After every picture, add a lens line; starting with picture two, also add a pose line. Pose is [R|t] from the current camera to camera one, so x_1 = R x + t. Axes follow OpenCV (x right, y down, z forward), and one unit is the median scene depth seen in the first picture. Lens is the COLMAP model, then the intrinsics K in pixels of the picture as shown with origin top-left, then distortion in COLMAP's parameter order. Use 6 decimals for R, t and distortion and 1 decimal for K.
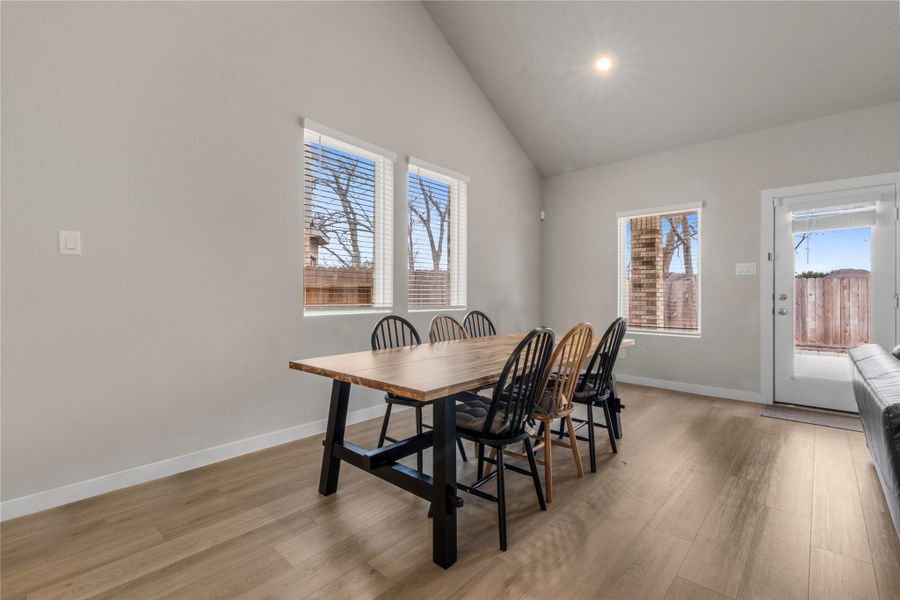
lens RADIAL K [[407.7, 0, 447.5], [0, 407.7, 296.4], [0, 0, 1]] dist [-0.001121, -0.000180]
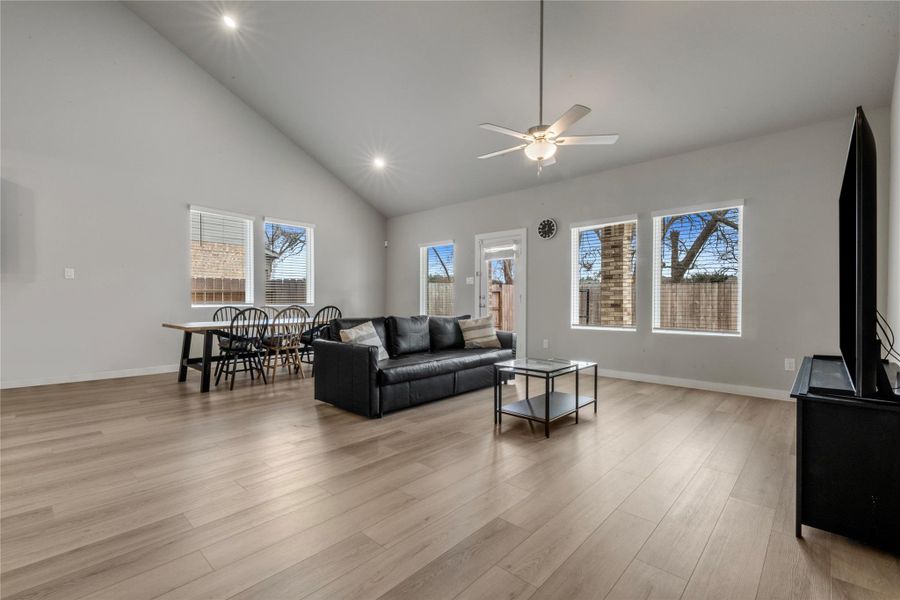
lens RADIAL K [[407.7, 0, 451.7], [0, 407.7, 303.0], [0, 0, 1]] dist [-0.001121, -0.000180]
pose [[0.999963, -0.001508, 0.008479, 0.685928], [0.001457, 0.999981, 0.005996, 0.015765], [-0.008488, -0.005983, 0.999946, -0.746261]]
